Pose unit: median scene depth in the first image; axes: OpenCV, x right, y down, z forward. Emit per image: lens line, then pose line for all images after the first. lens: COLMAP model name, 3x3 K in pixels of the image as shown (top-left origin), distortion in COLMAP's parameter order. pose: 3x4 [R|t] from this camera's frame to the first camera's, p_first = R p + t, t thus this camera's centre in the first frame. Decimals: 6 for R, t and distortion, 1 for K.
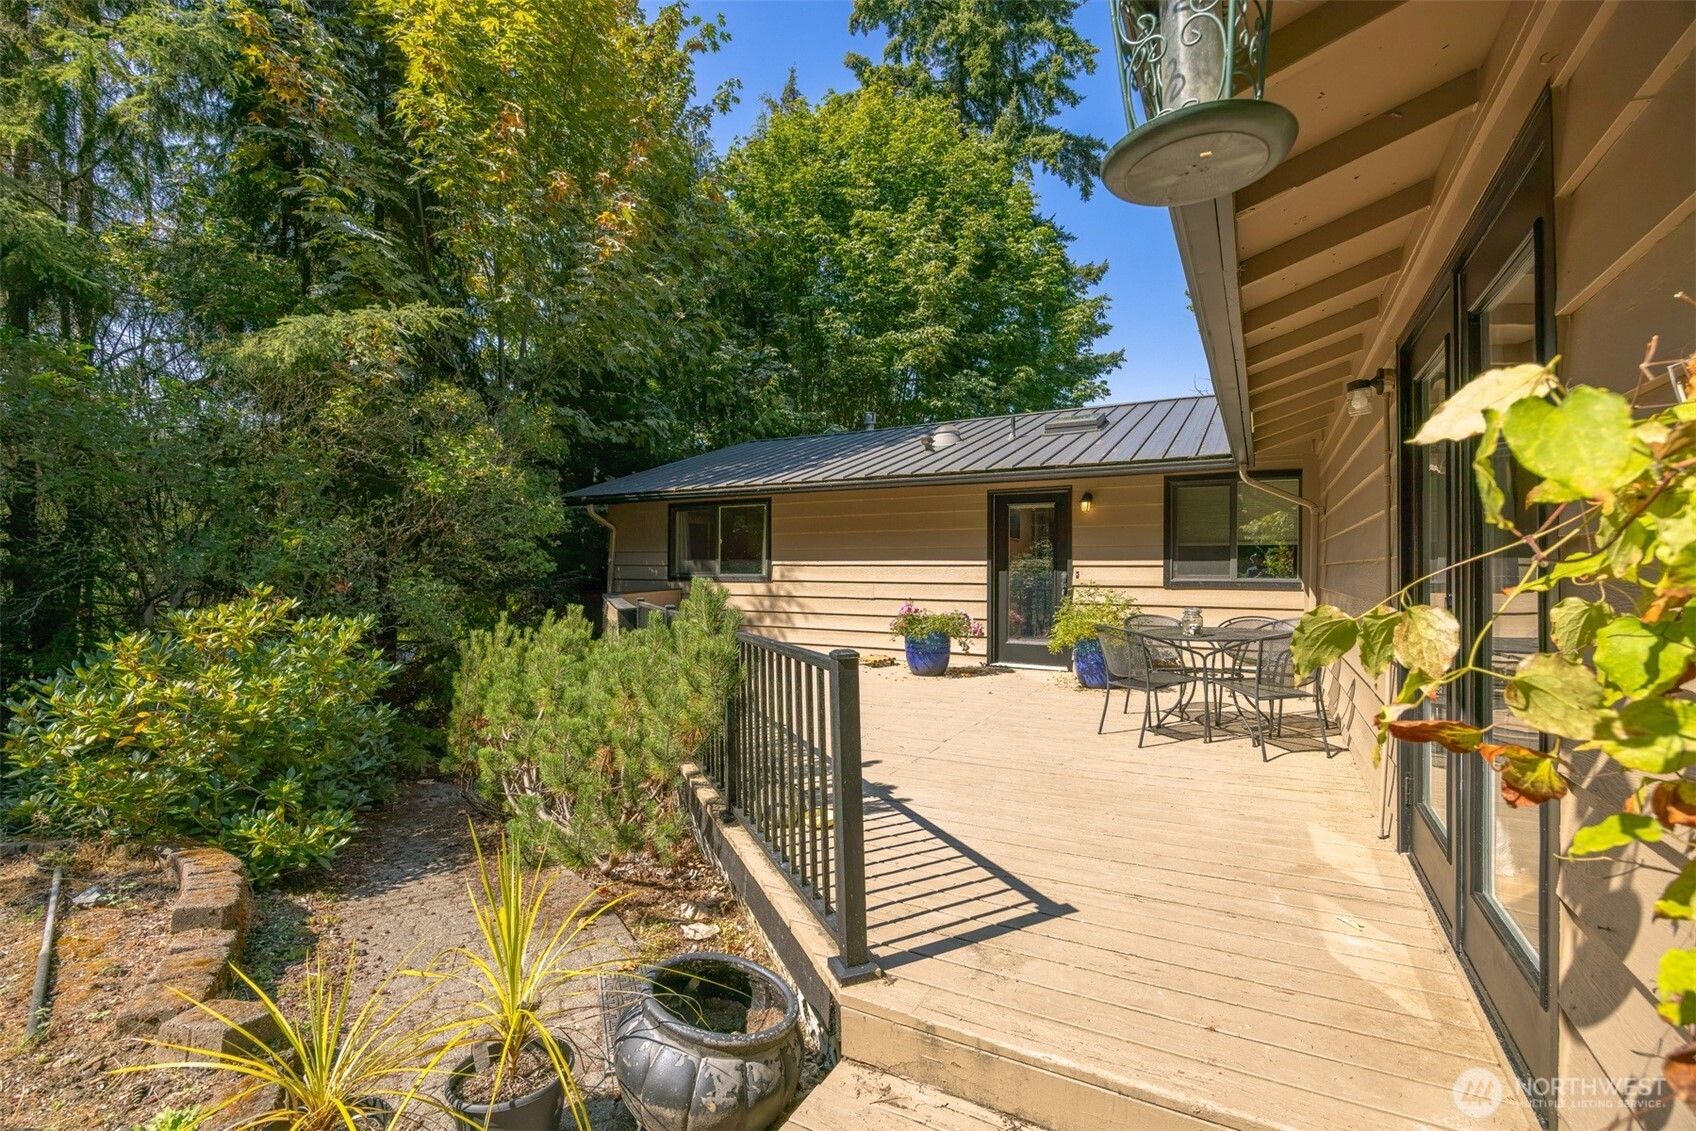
lens RADIAL K [[734.8, 0, 857.3], [0, 734.8, 561.4], [0, 0, 1]] dist [-0.015551, 0.000720]
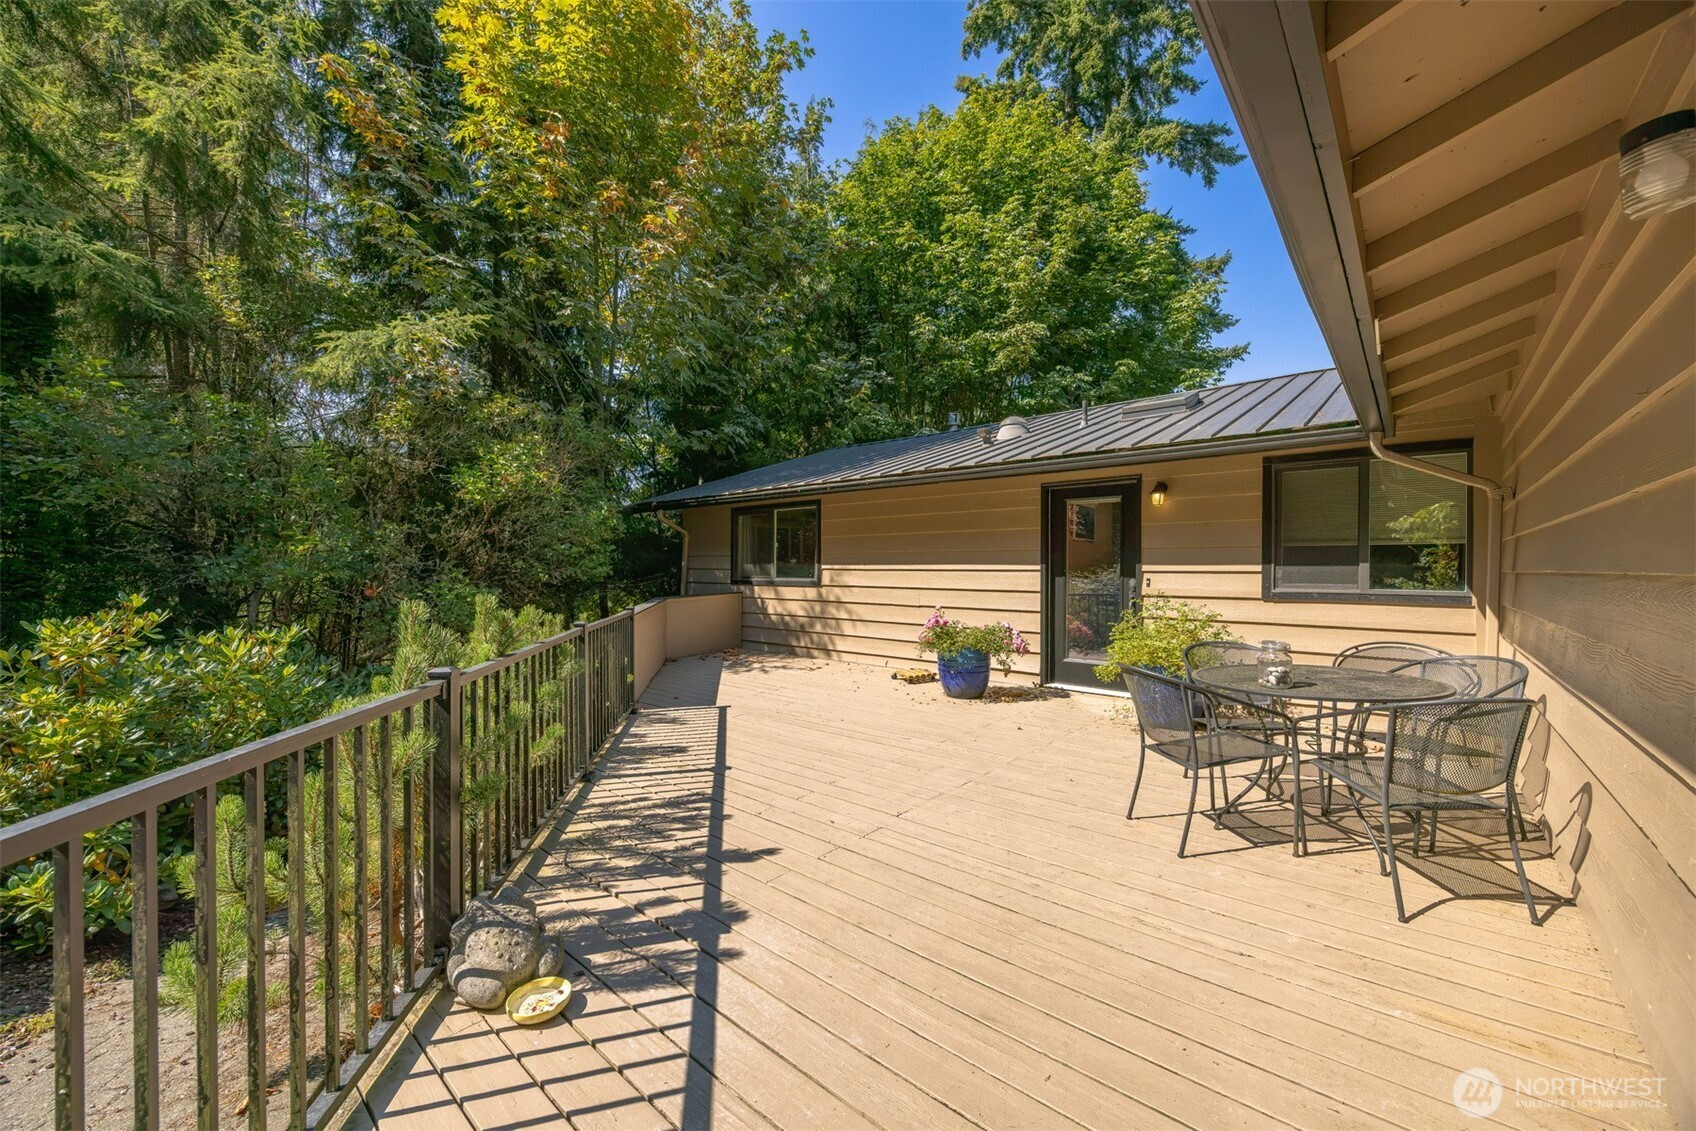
lens RADIAL K [[648.2, 0, 856.2], [0, 648.2, 562.3], [0, 0, 1]] dist [0.002211, 0.000332]
pose [[0.978057, -0.001112, -0.208332, 0.106437], [0.001117, 0.999999, -0.000096, -0.003801], [0.208332, -0.000139, 0.978058, 0.177949]]
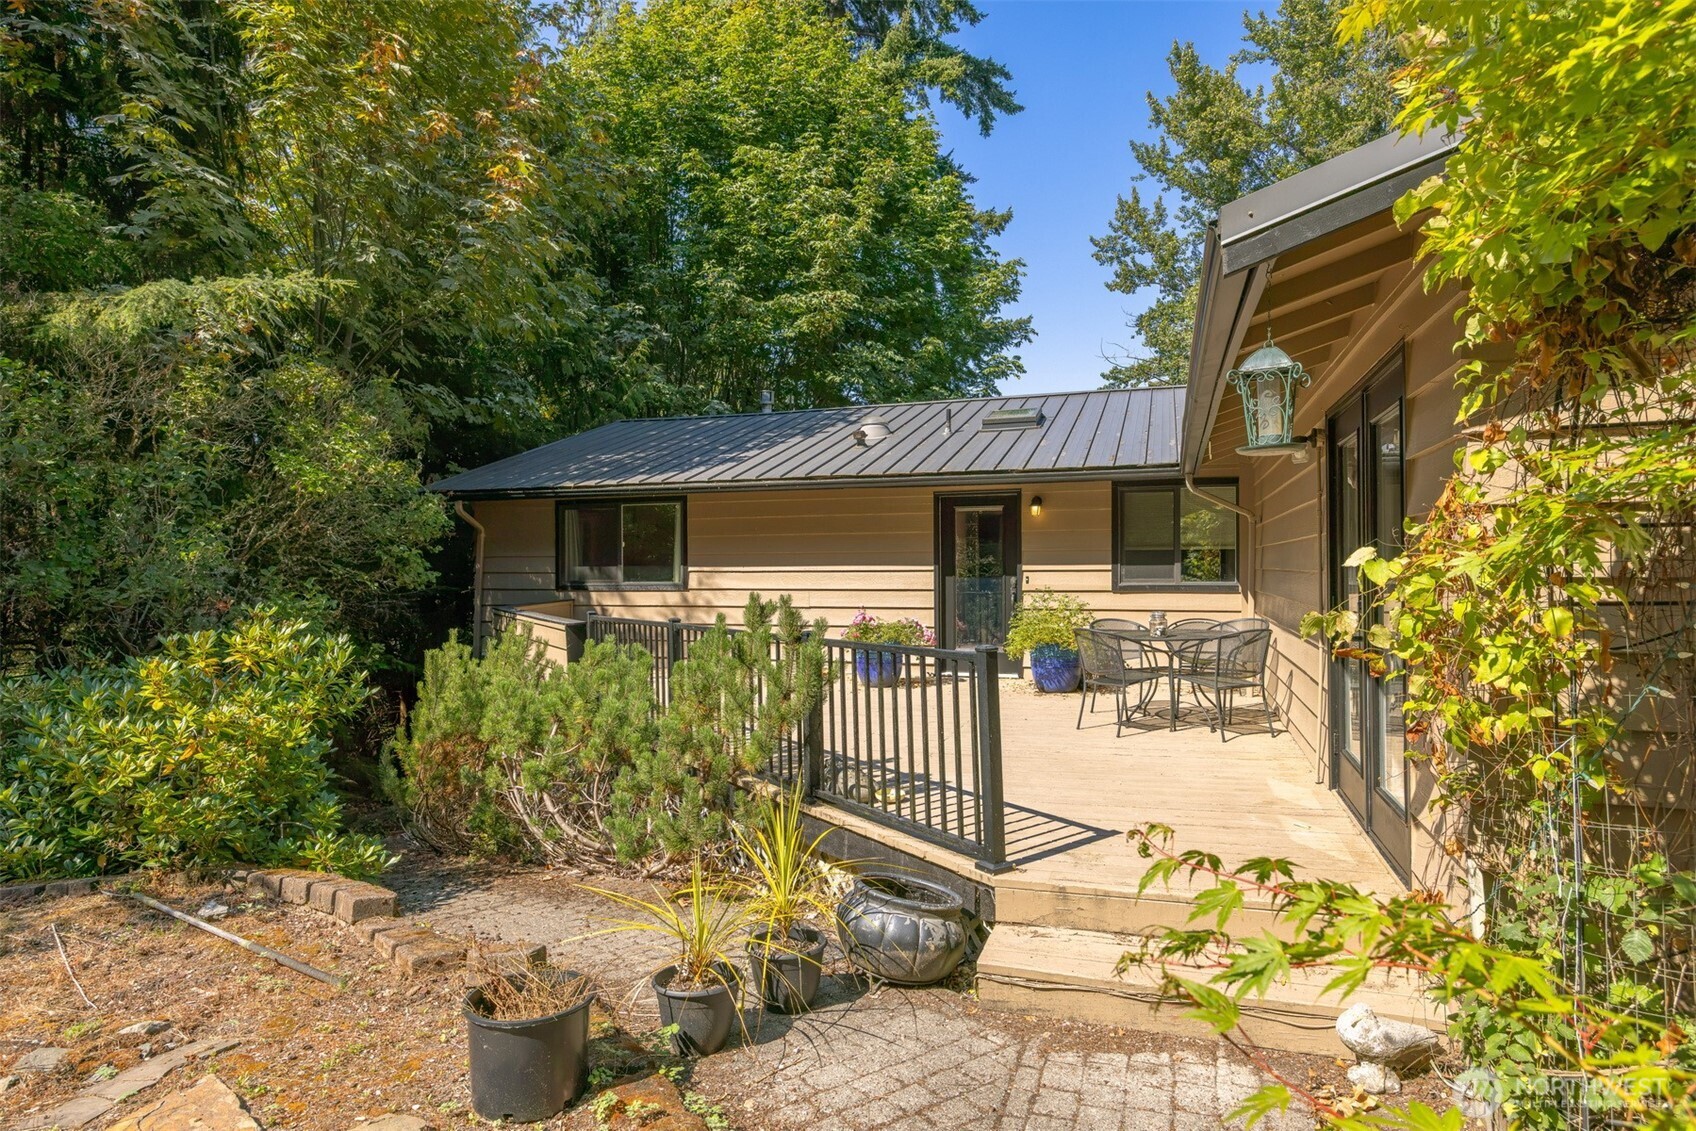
lens RADIAL K [[948.7, 0, 861.3], [0, 948.7, 555.7], [0, 0, 1]] dist [-0.000655, -0.001558]
pose [[0.981702, -0.006725, 0.190304, -0.130114], [0.006986, 0.999975, -0.000700, -0.011865], [-0.190295, 0.002017, 0.981725, -0.166093]]
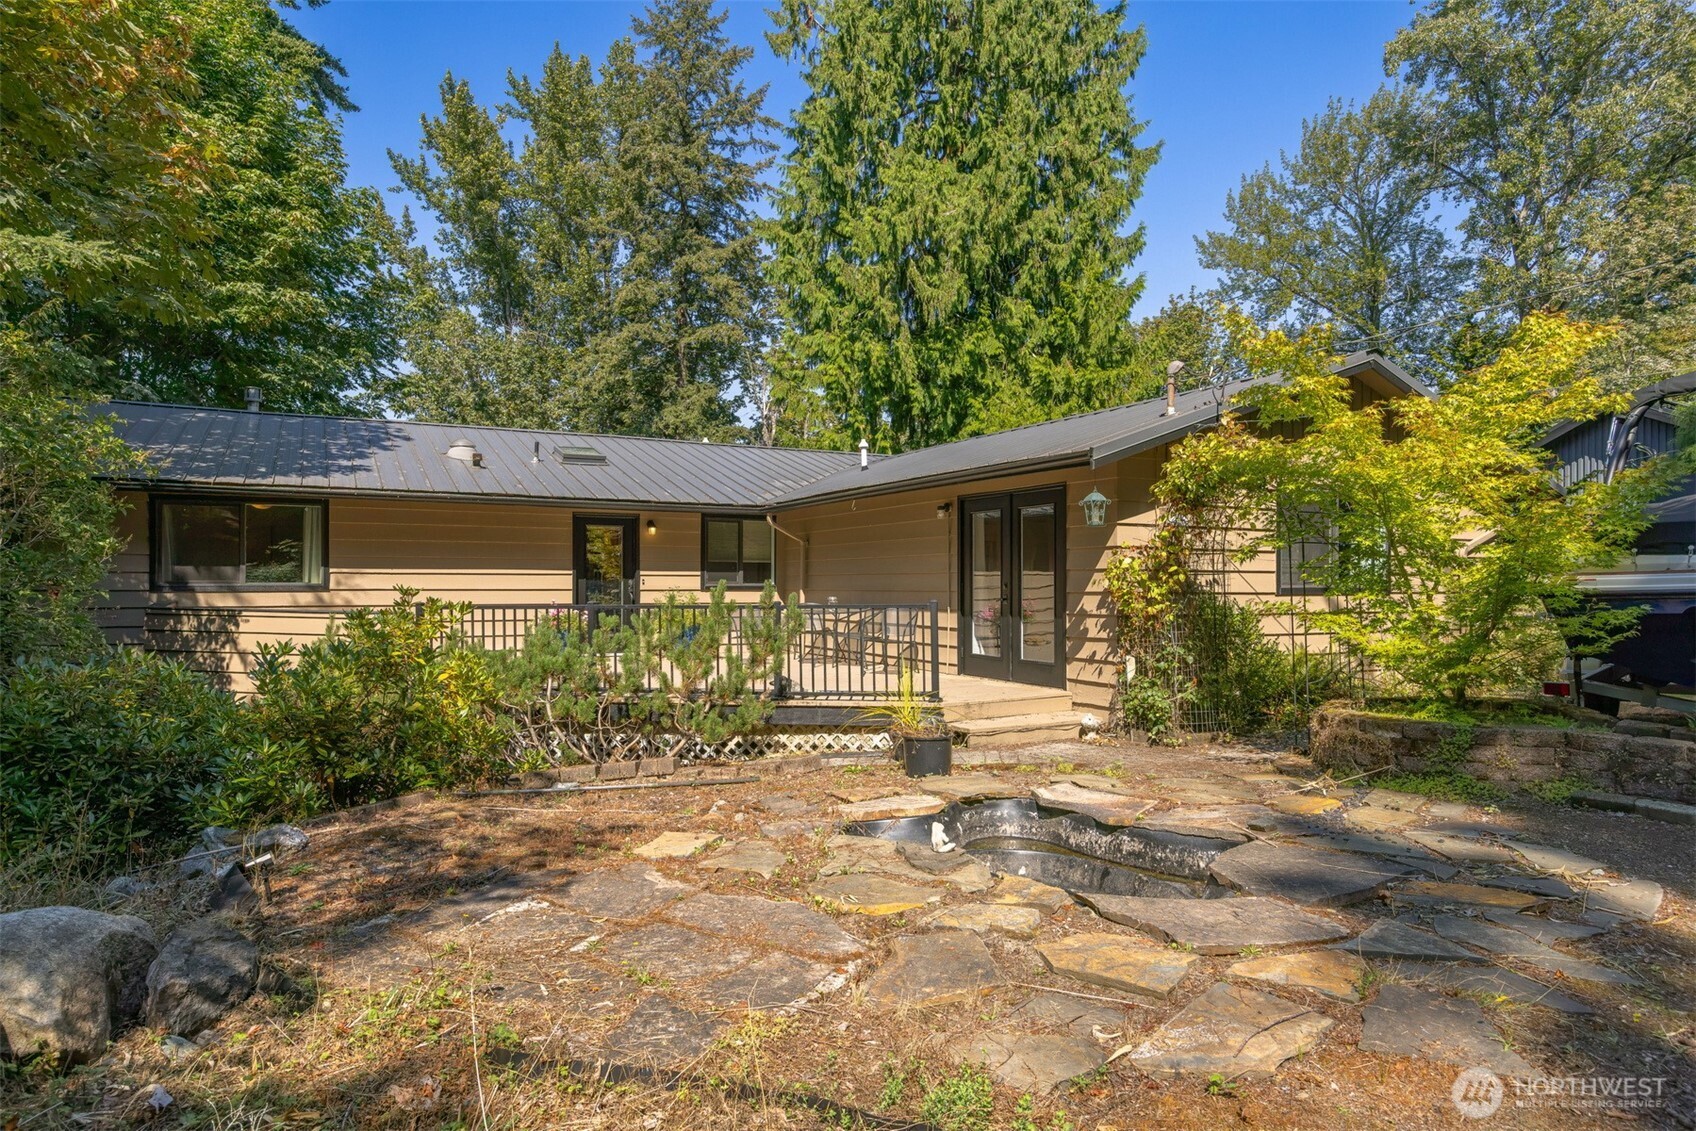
lens RADIAL K [[948.7, 0, 852.0], [0, 948.7, 582.3], [0, 0, 1]] dist [-0.000655, -0.001558]
pose [[0.523983, -0.001463, 0.851727, -0.791513], [-0.009778, 0.999922, 0.007733, 0.001842], [-0.851672, -0.012380, 0.523928, -0.184951]]
